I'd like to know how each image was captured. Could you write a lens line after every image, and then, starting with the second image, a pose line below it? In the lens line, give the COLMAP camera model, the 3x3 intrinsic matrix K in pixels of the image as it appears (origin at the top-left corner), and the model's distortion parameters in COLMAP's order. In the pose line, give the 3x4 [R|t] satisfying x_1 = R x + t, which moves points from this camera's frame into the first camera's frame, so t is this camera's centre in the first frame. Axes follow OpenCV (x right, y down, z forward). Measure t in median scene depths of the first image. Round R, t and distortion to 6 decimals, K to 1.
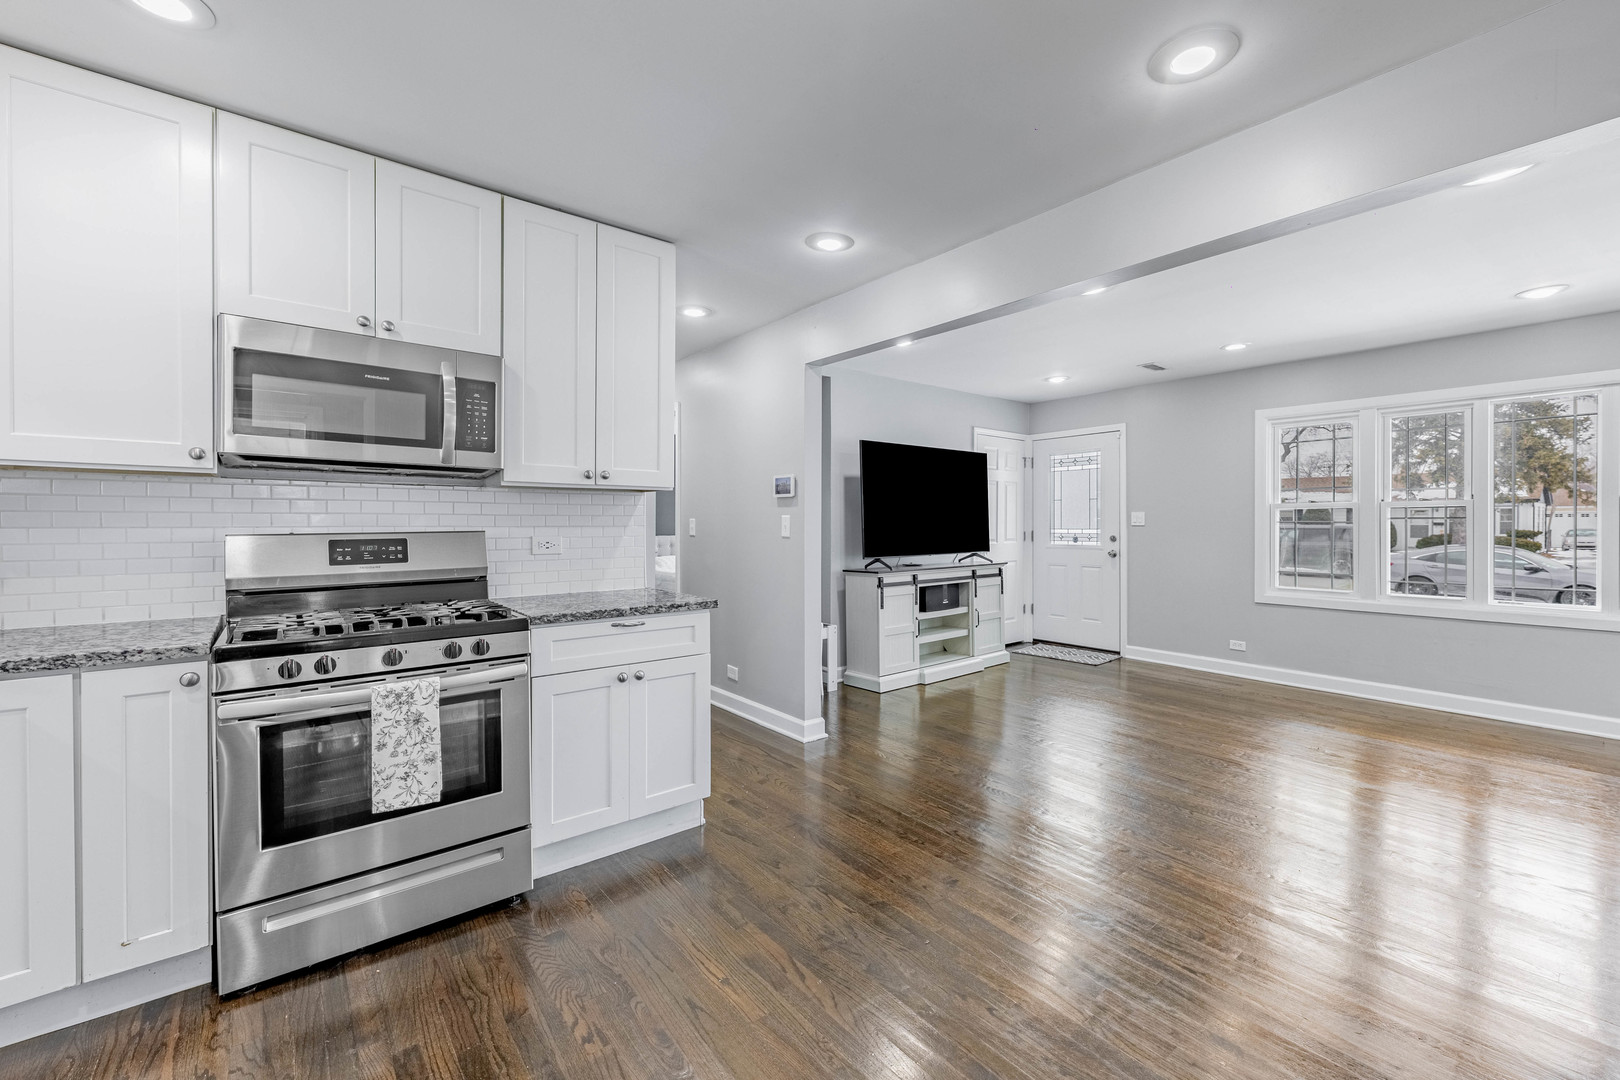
lens RADIAL K [[669.4, 0, 827.0], [0, 669.4, 531.5], [0, 0, 1]] dist [0.009714, -0.002270]
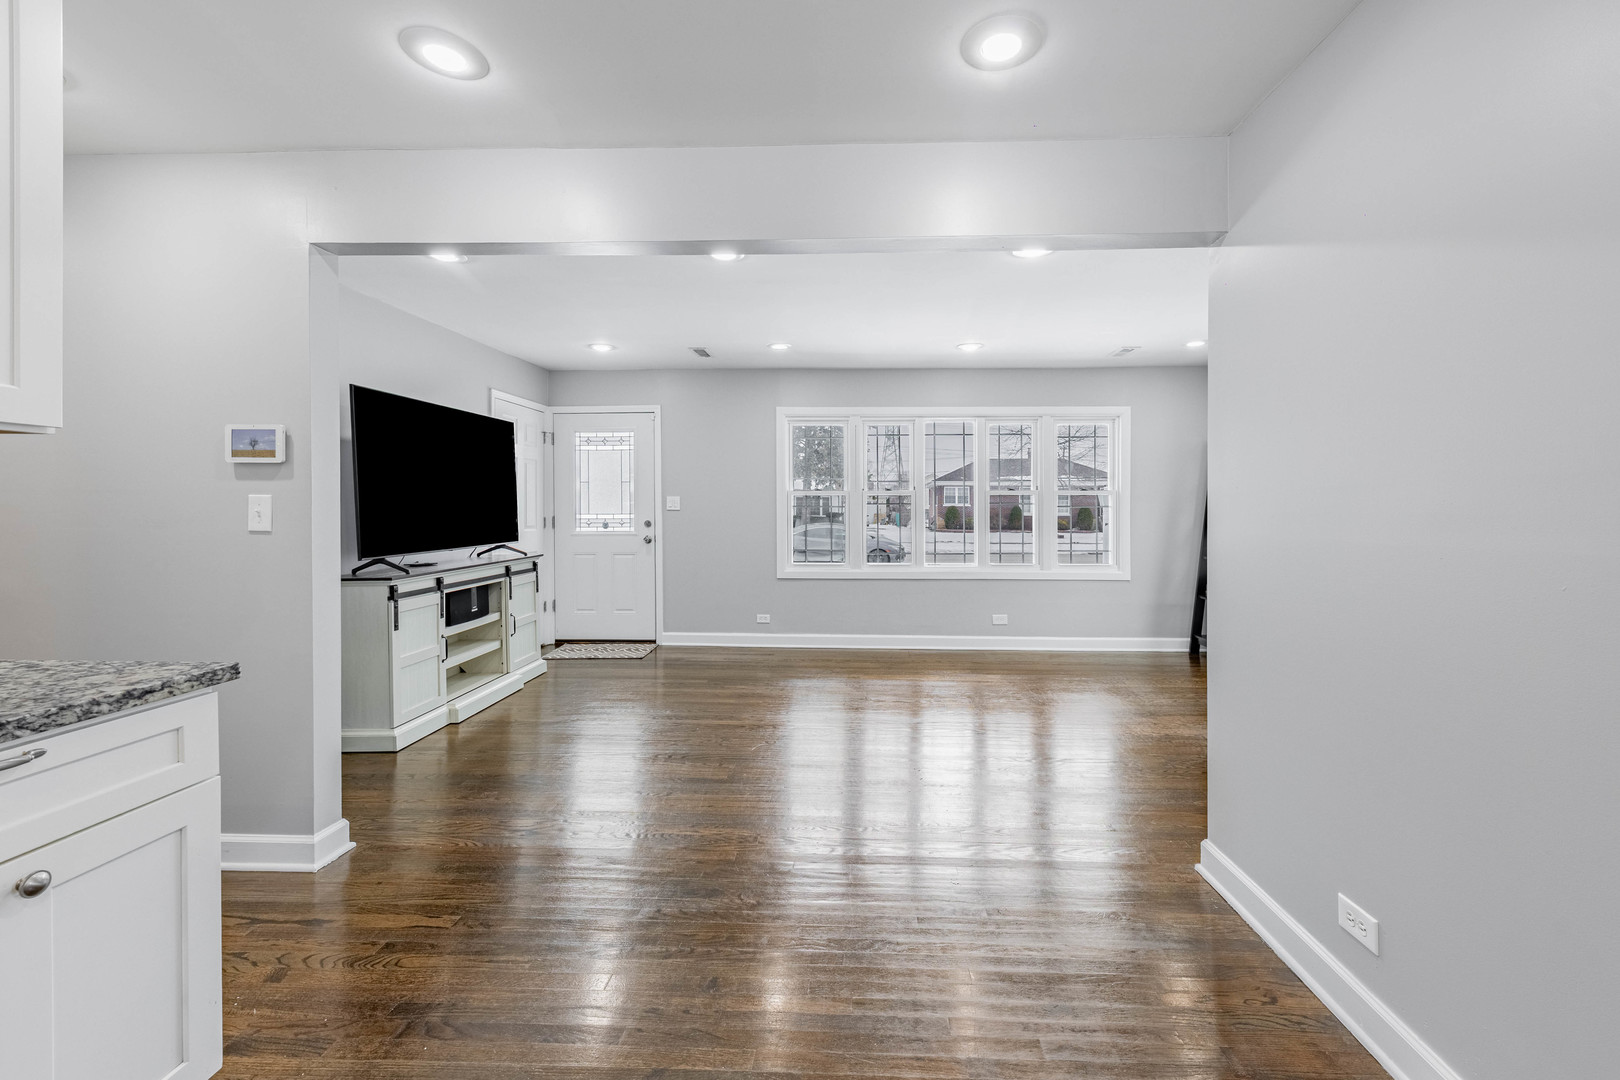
lens RADIAL K [[669.4, 0, 846.6], [0, 669.4, 513.5], [0, 0, 1]] dist [0.009714, -0.002270]
pose [[0.663366, -0.006094, 0.748270, -0.125390], [0.009296, 0.999957, -0.000098, -0.001780], [-0.748237, 0.007021, 0.663394, 0.176181]]
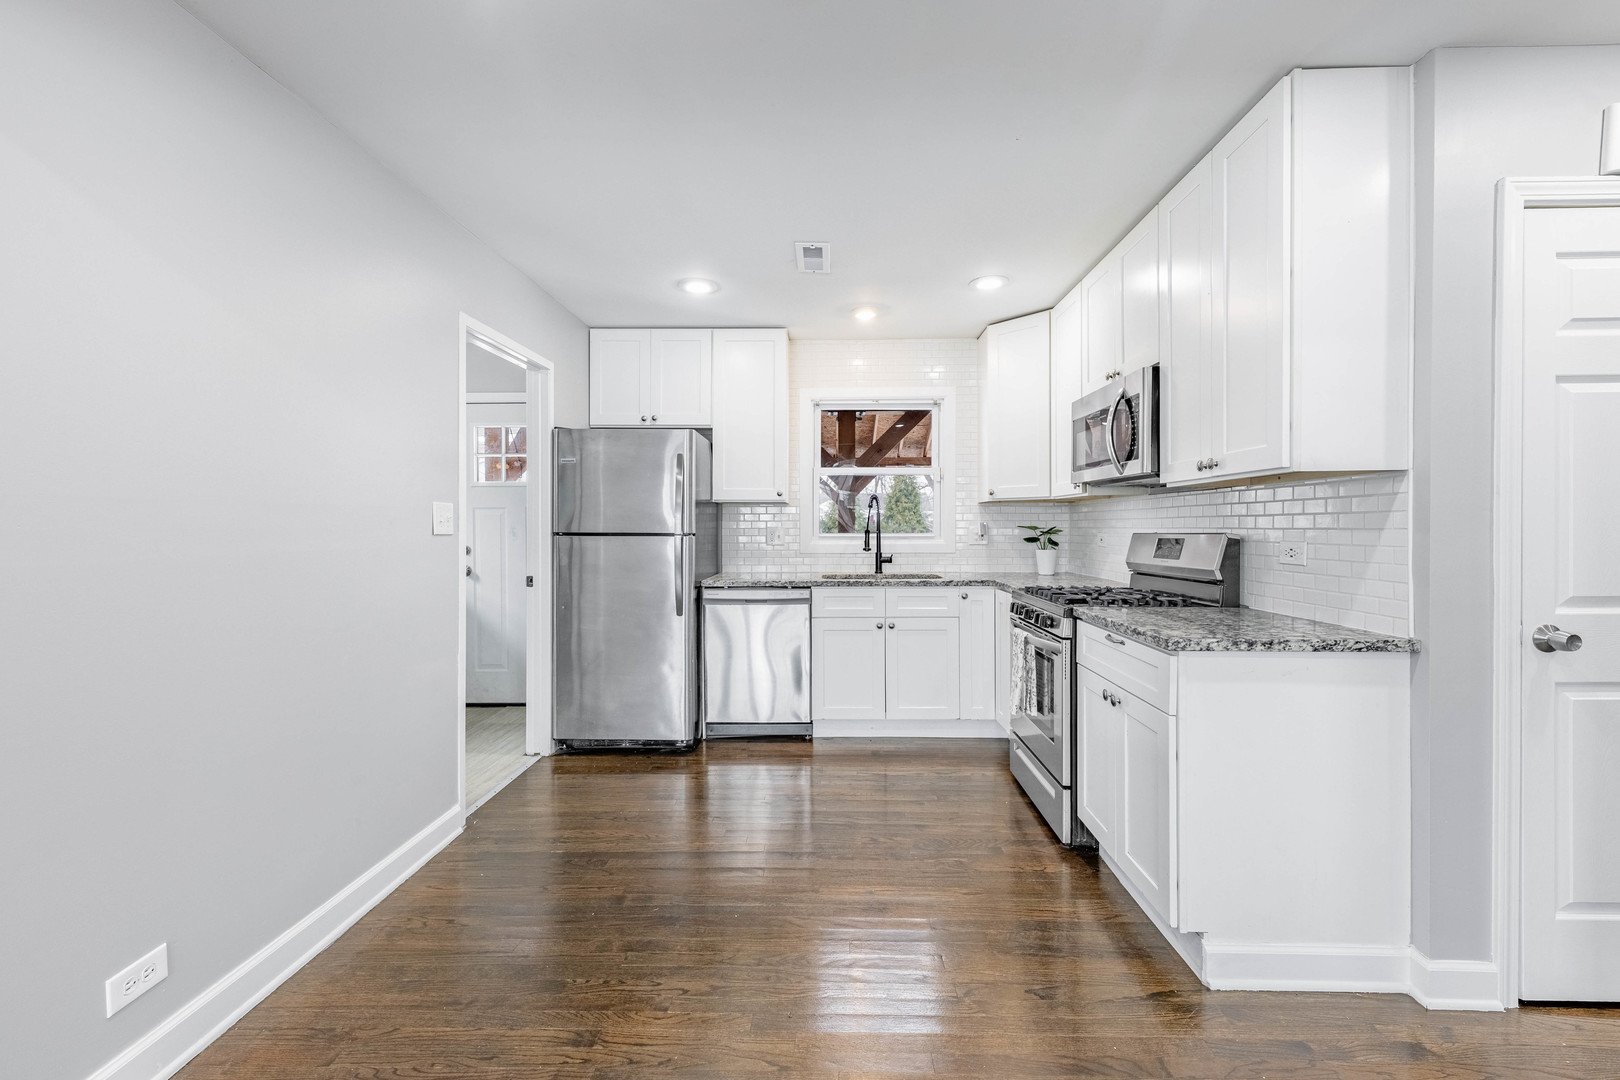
lens RADIAL K [[669.4, 0, 831.8], [0, 669.4, 530.6], [0, 0, 1]] dist [0.009714, -0.002270]
pose [[-0.648837, 0.003916, -0.760917, 0.288529], [-0.009720, 0.999863, 0.013434, -0.006070], [0.760865, 0.016112, -0.648710, 0.627290]]
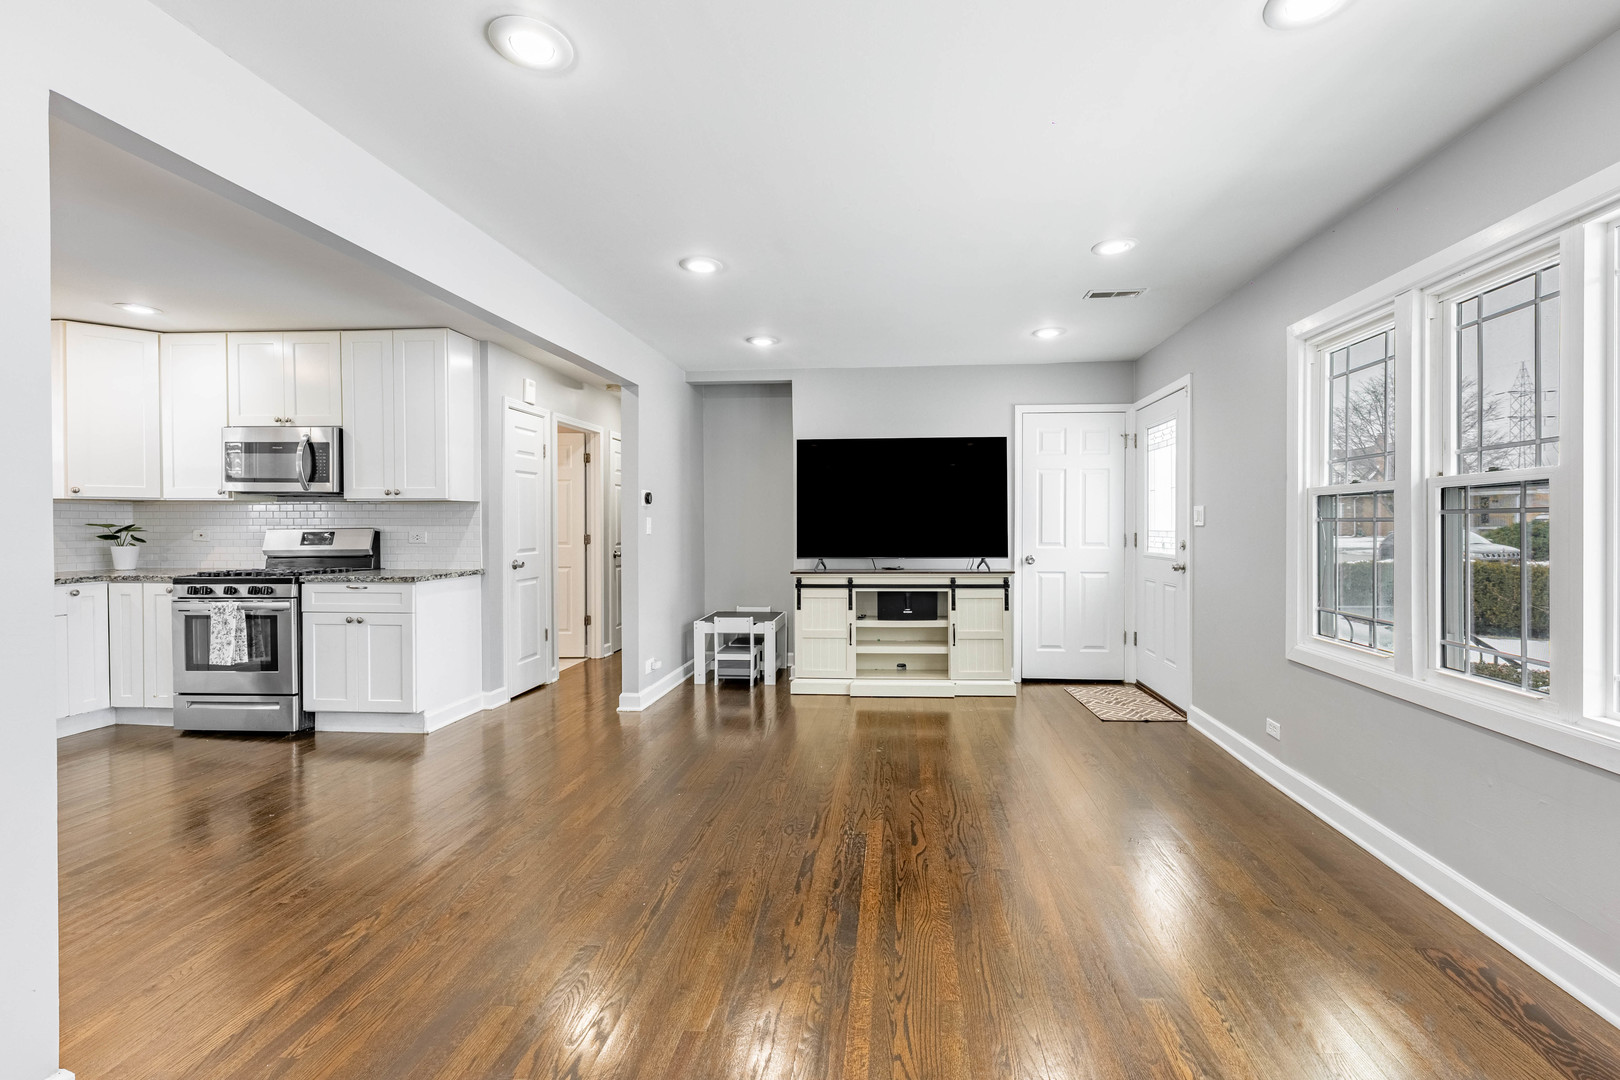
lens RADIAL K [[669.4, 0, 812.4], [0, 669.4, 533.7], [0, 0, 1]] dist [0.009714, -0.002270]
pose [[0.712968, 0.009588, -0.701131, 0.757703], [-0.007686, 0.999953, 0.005858, -0.002501], [0.701154, 0.001213, 0.713009, 0.299941]]
